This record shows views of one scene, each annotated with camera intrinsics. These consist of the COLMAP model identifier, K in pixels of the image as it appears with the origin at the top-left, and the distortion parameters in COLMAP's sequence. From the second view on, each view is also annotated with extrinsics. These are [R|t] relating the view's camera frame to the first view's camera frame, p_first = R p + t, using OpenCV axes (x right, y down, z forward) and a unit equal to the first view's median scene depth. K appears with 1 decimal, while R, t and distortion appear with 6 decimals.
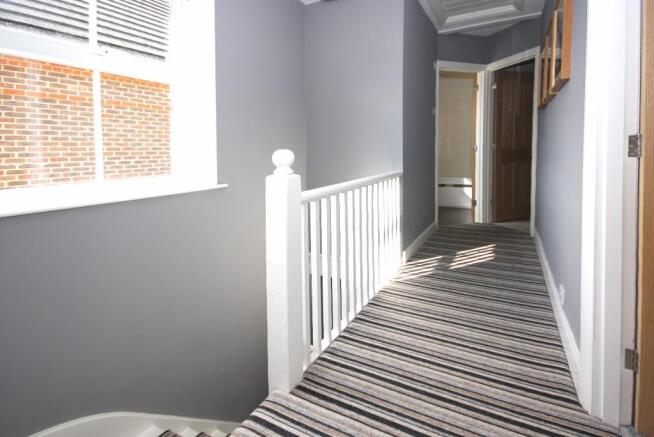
lens RADIAL K [[333.5, 0, 327.0], [0, 333.5, 218.5], [0, 0, 1]] dist [0.032651, -0.025802]
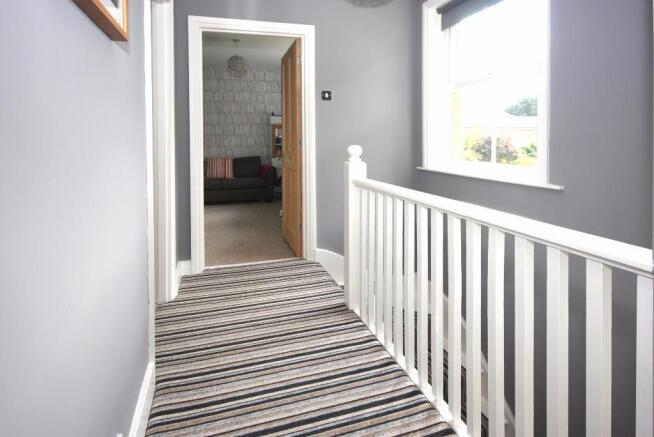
lens RADIAL K [[339.6, 0, 327.0], [0, 339.6, 218.5], [0, 0, 1]] dist [0.016181, 0.000013]
pose [[-0.685013, 0.198564, -0.700949, 0.900422], [-0.117508, 0.919428, 0.375291, -0.386593], [0.718992, 0.339446, -0.606487, 1.641360]]
